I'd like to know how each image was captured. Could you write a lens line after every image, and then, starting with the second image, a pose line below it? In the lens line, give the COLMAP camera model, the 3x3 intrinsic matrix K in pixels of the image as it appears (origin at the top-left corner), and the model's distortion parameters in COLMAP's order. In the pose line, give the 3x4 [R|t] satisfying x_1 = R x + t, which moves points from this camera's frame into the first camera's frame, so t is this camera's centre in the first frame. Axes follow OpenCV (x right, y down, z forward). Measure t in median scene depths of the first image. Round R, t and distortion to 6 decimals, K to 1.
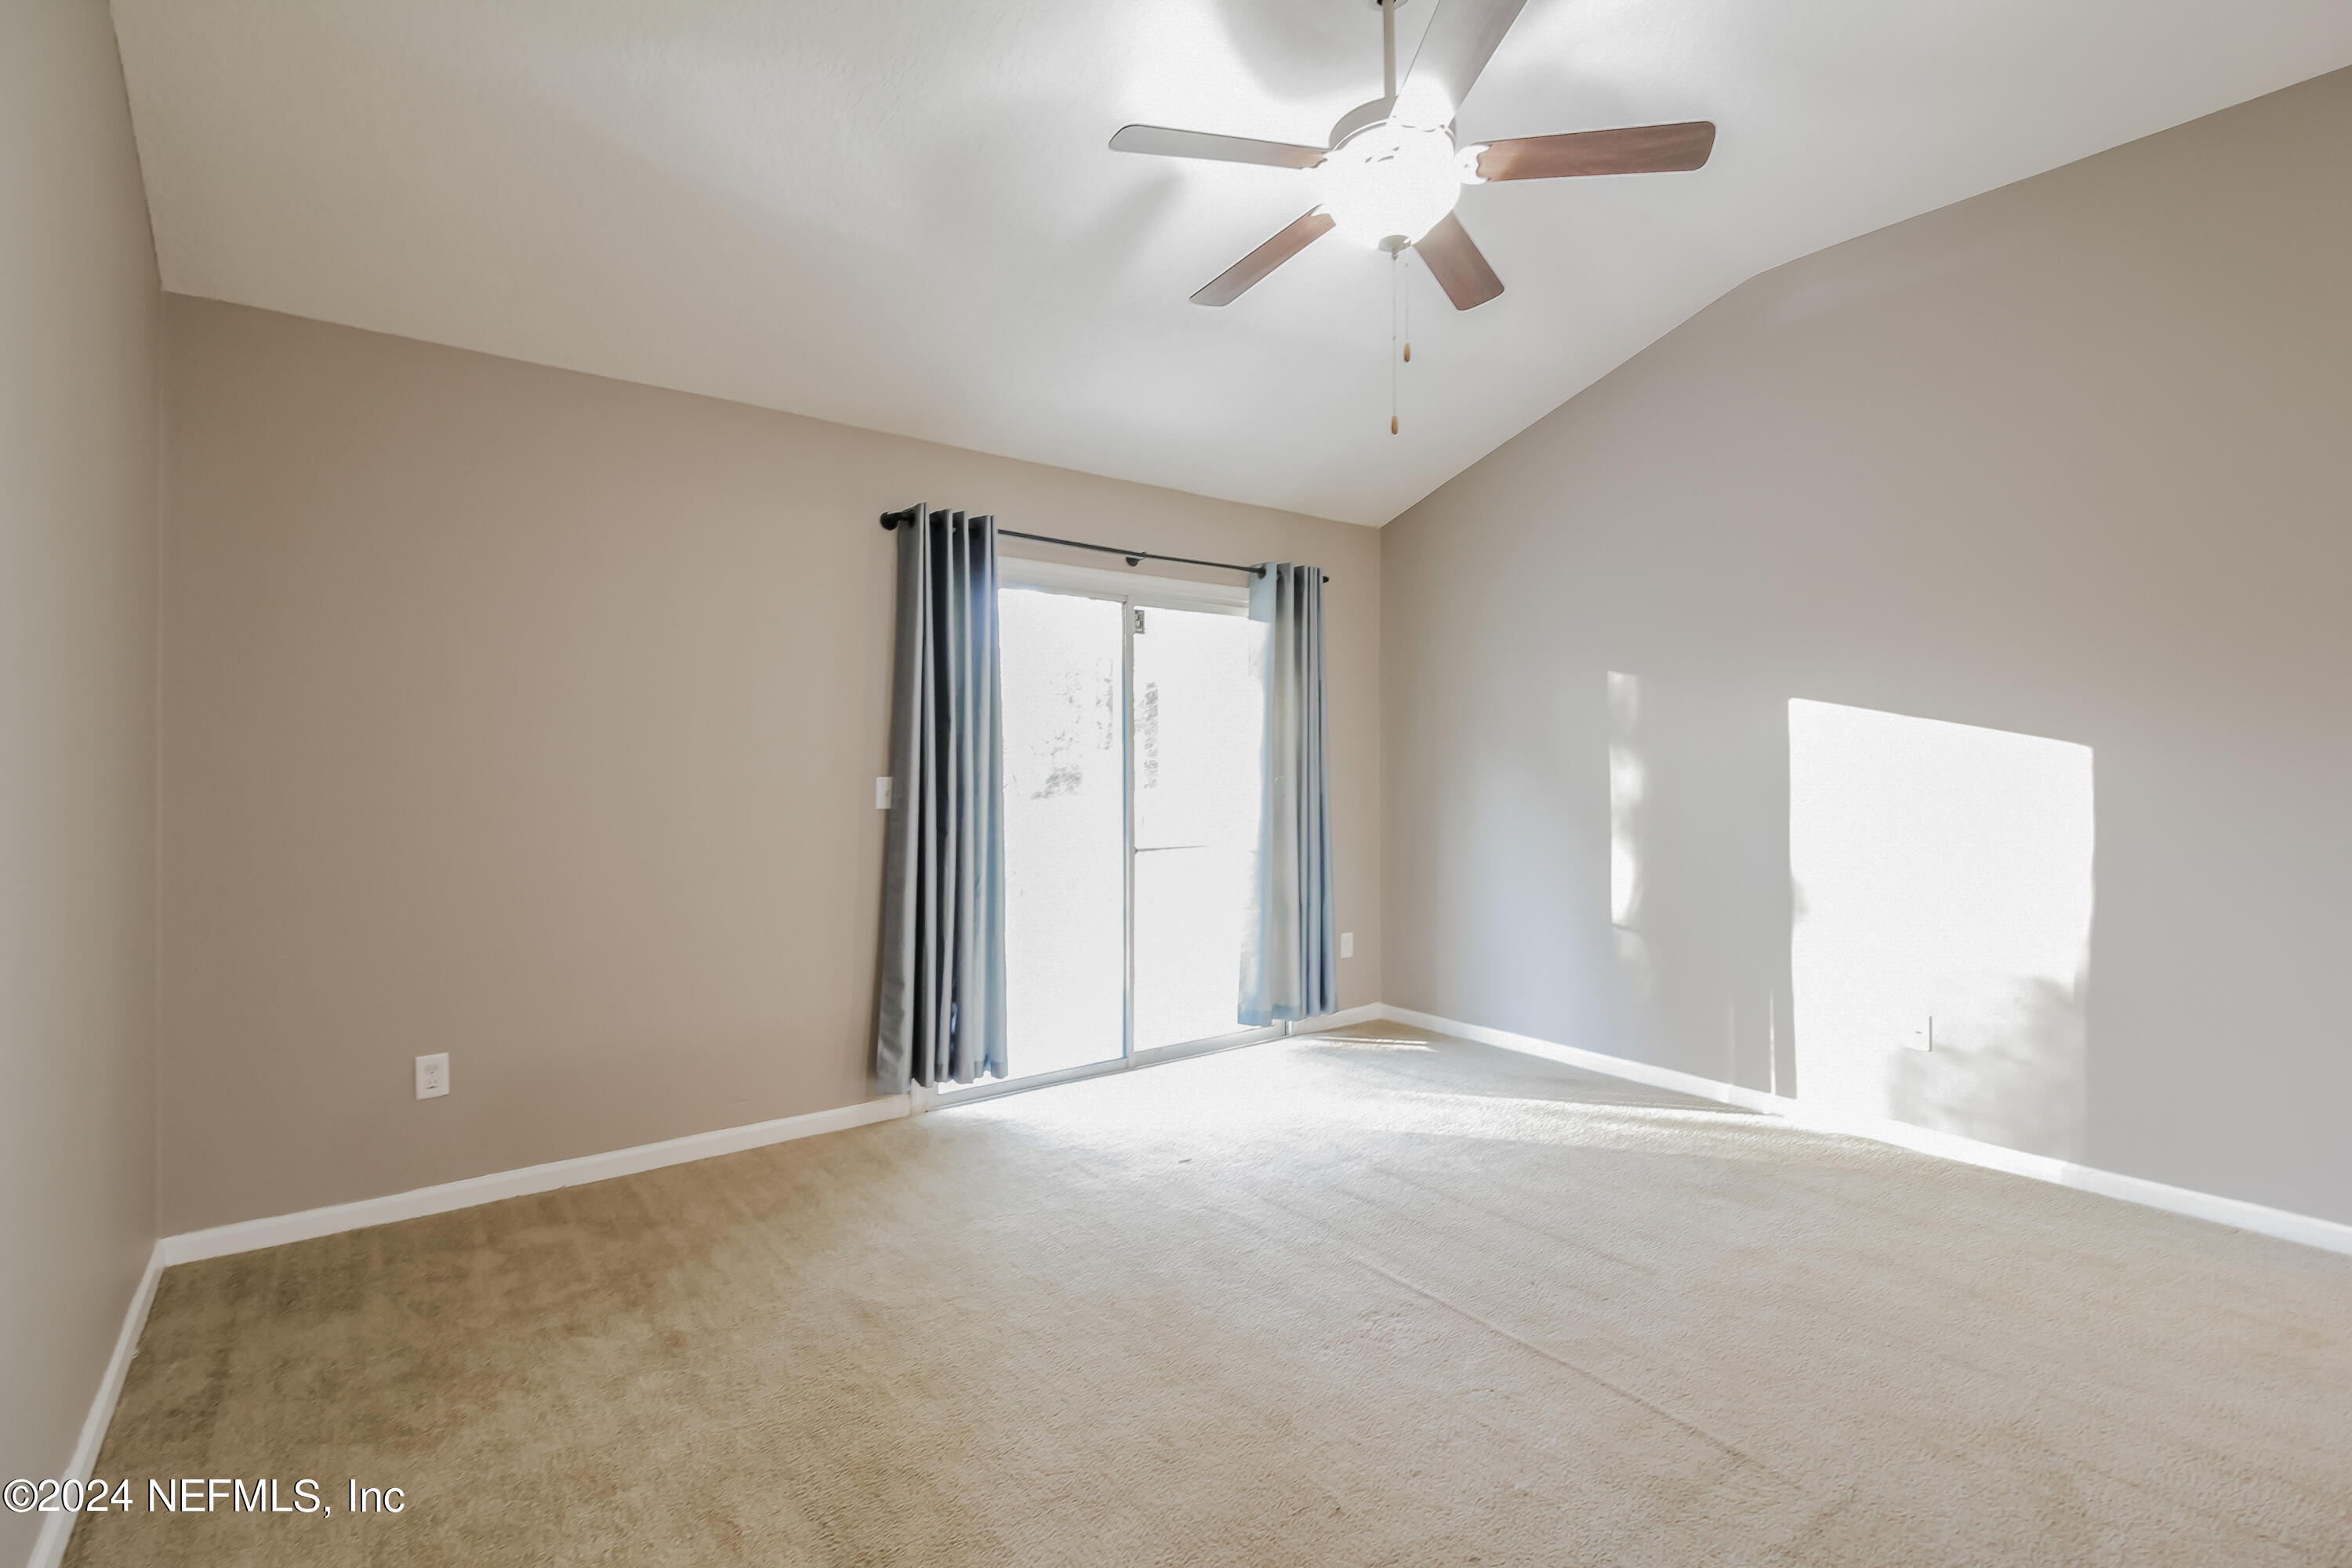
lens RADIAL K [[1082.6, 0, 1176.0], [0, 1082.6, 784.0], [0, 0, 1]] dist [0.020168, -0.000063]
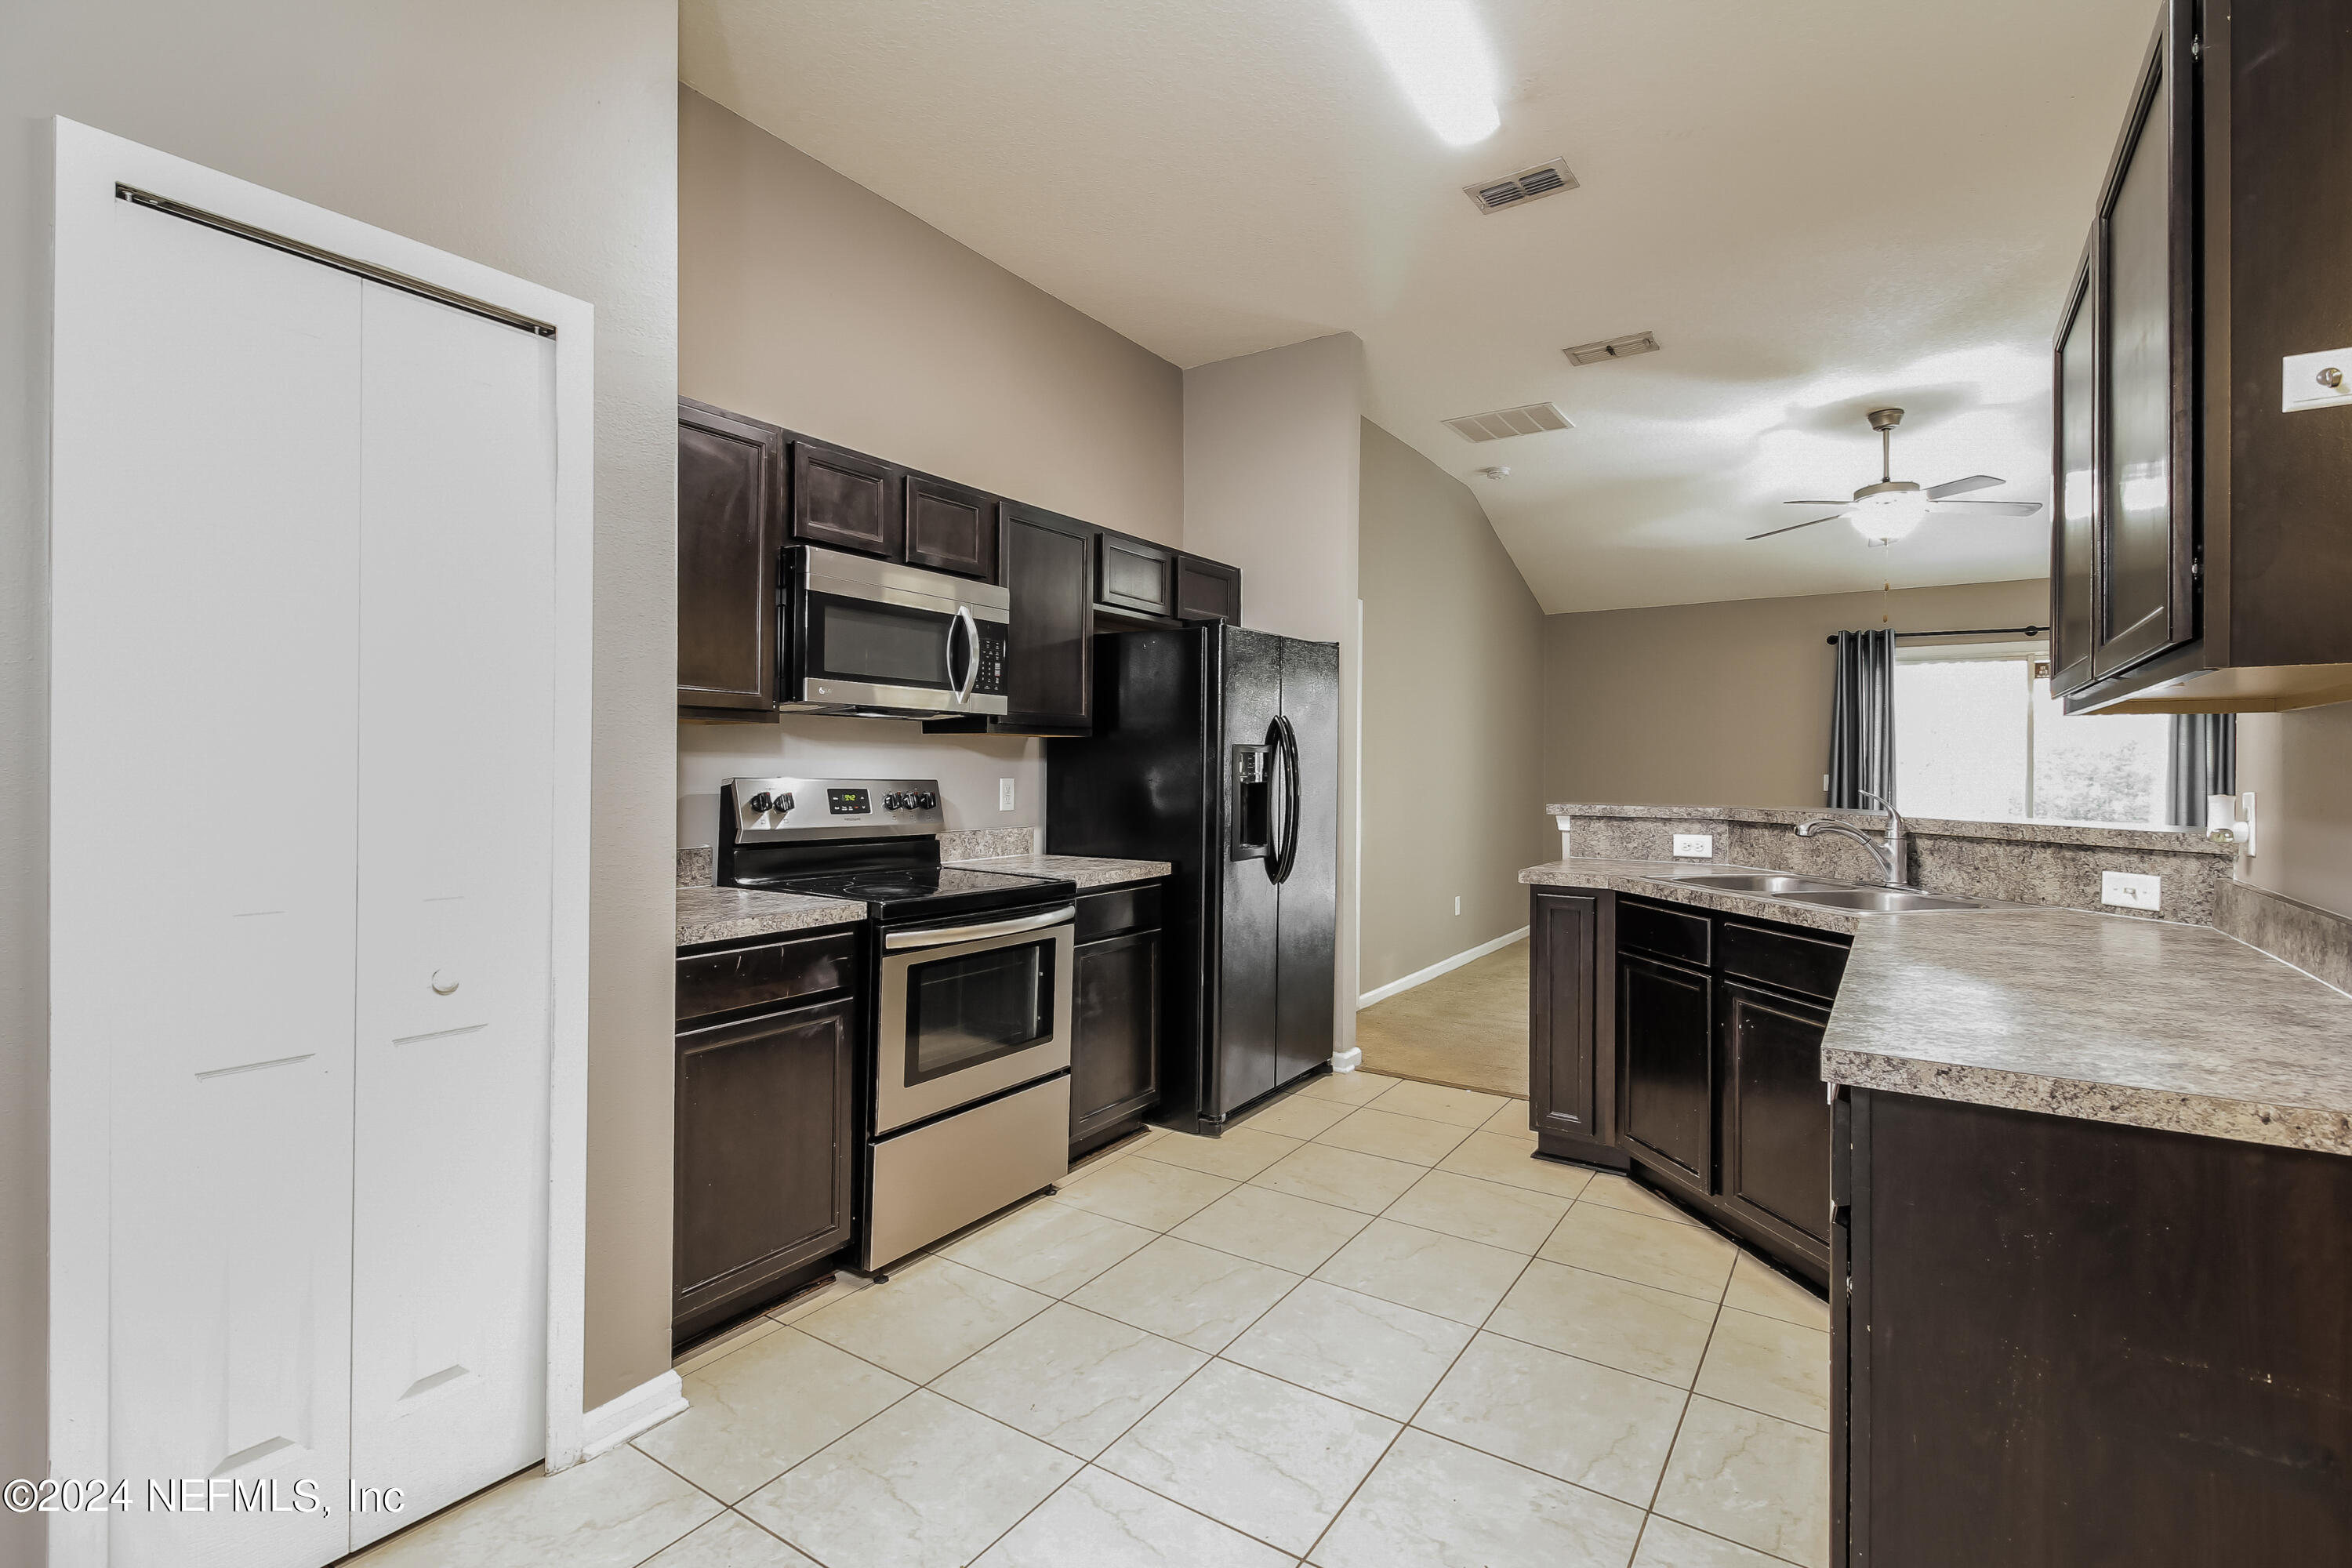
lens RADIAL K [[1078.2, 0, 1171.3], [0, 1078.2, 786.0], [0, 0, 1]] dist [0.017567, -0.000544]
pose [[0.325624, 0.019830, -0.945291, 1.034475], [-0.026675, 0.999575, 0.011780, 0.021449], [0.945123, 0.021380, 0.326014, -0.633334]]
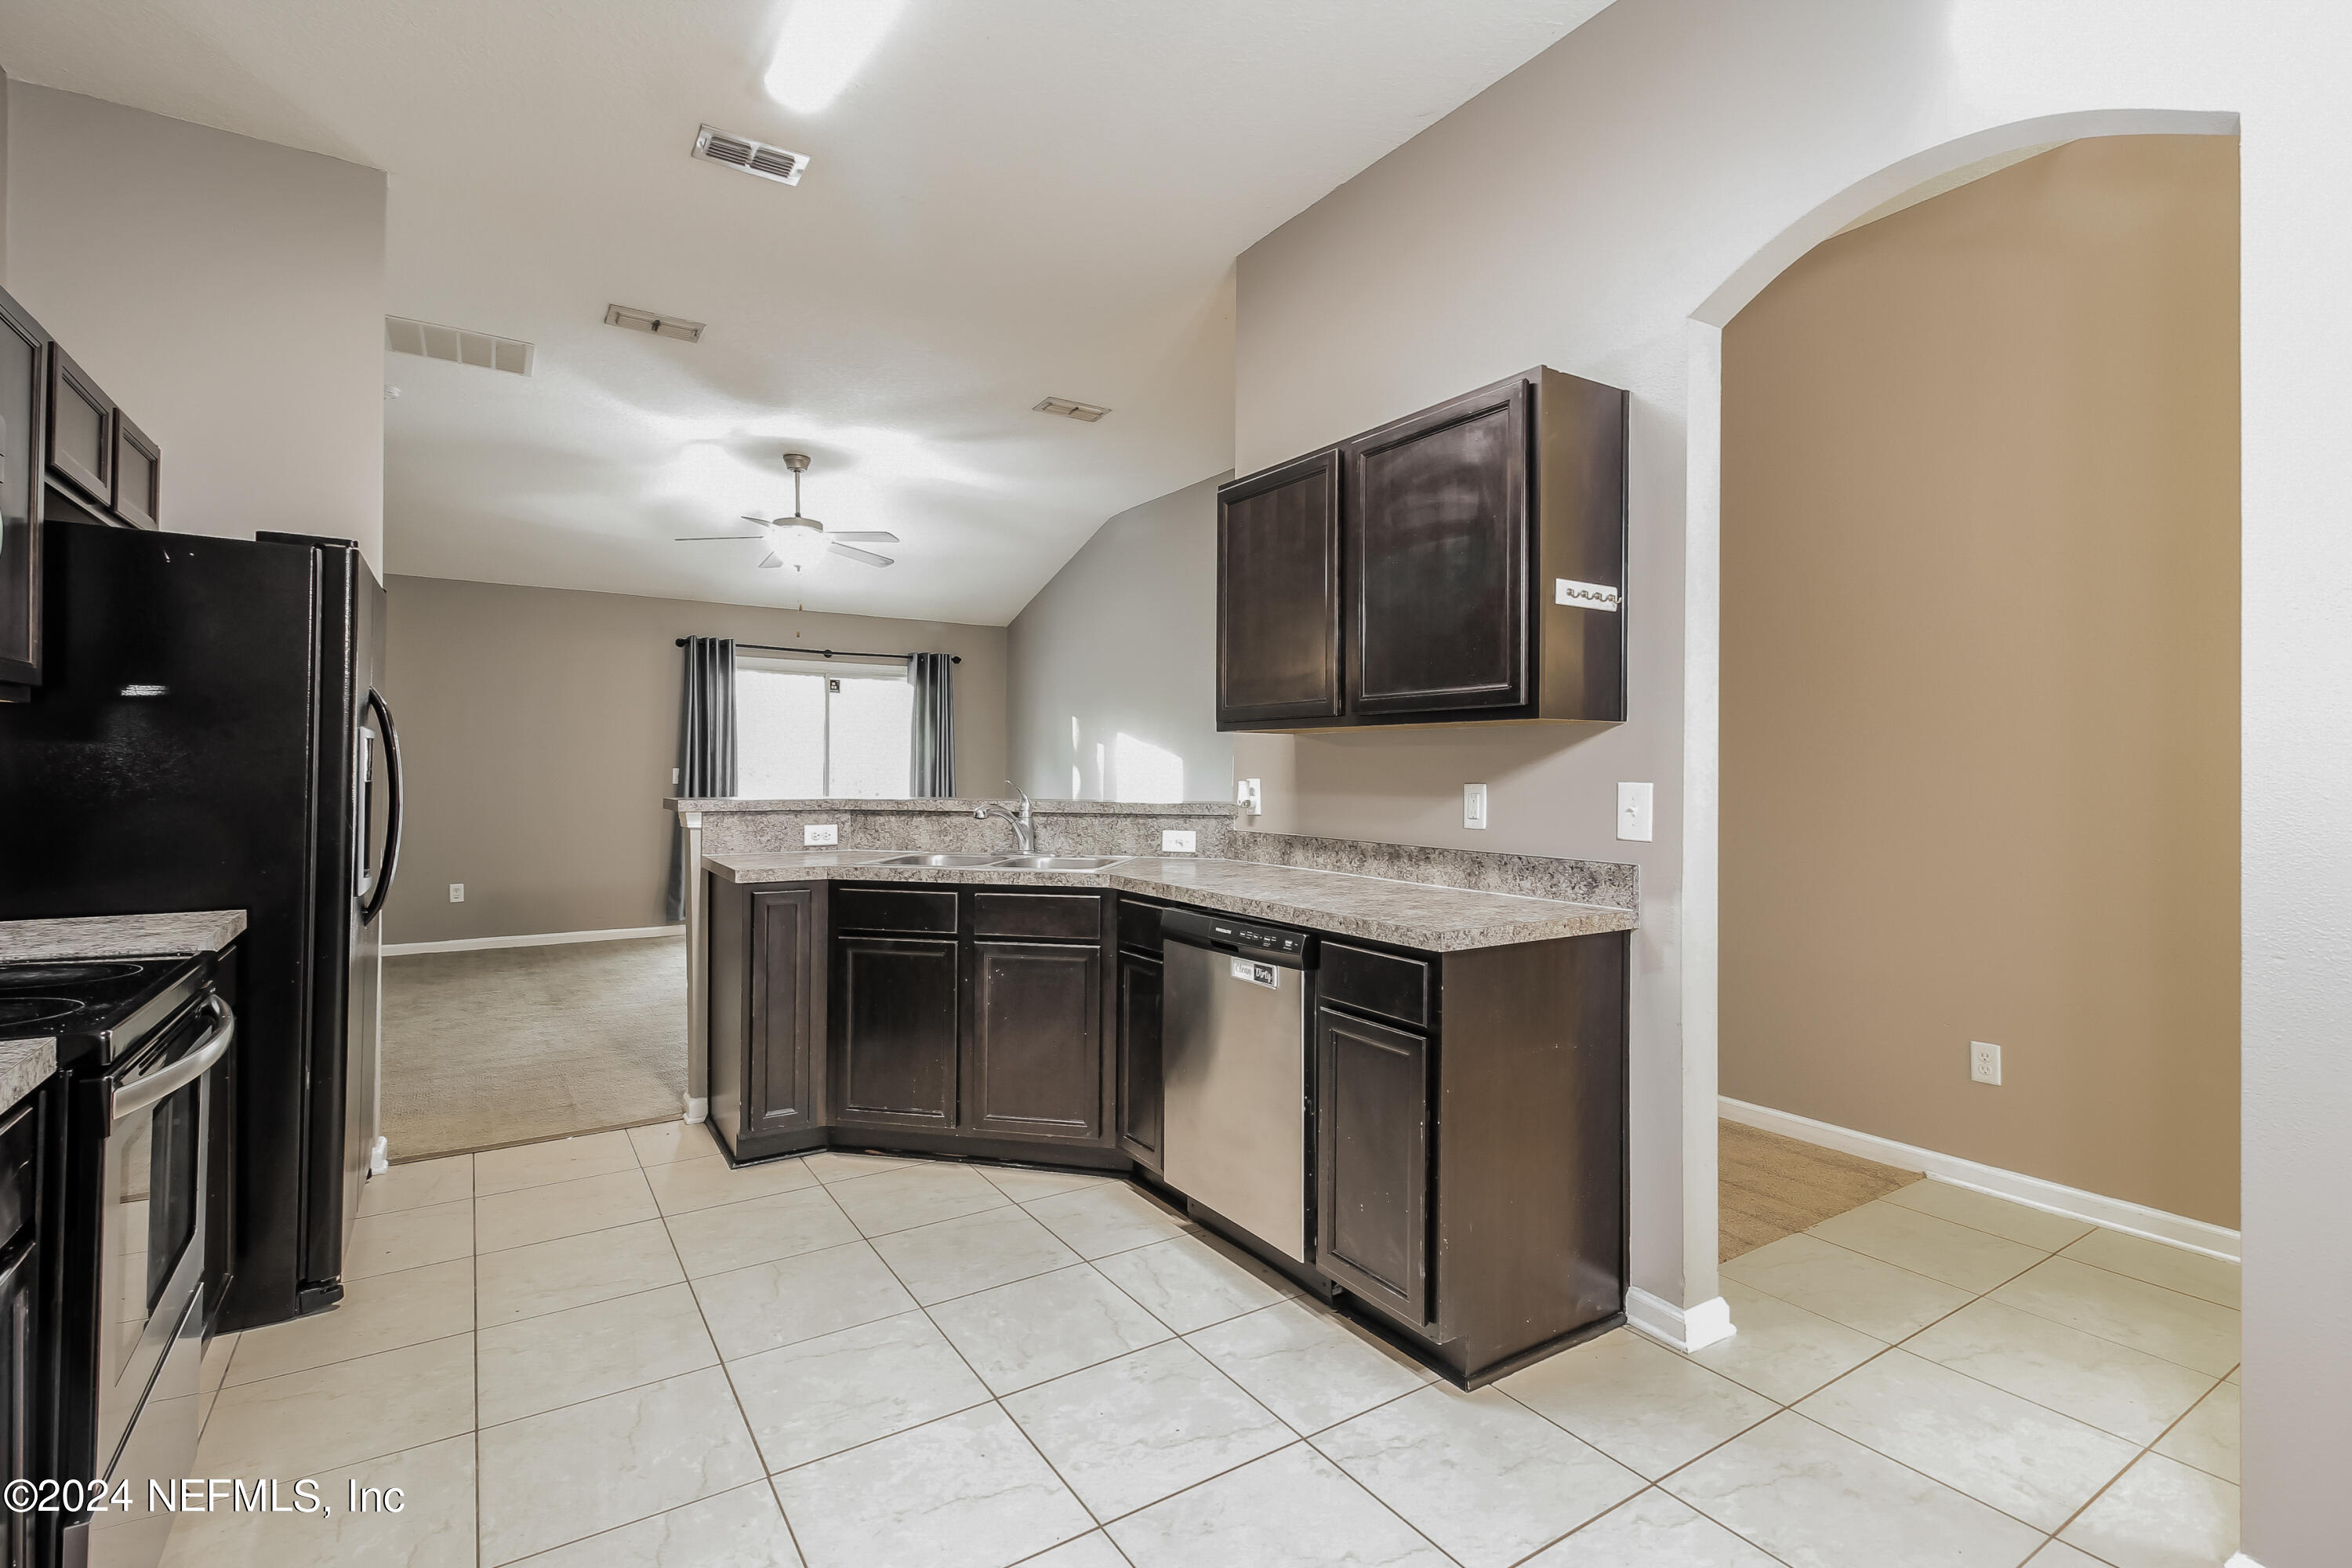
lens RADIAL K [[1092.8, 0, 1176.0], [0, 1092.8, 784.0], [0, 0, 1]] dist [0.017867, -0.000078]
pose [[0.997006, 0.009127, -0.076778, 0.733272], [-0.009790, 0.999918, -0.008263, 0.029143], [0.076696, 0.008990, 0.997014, -0.873266]]
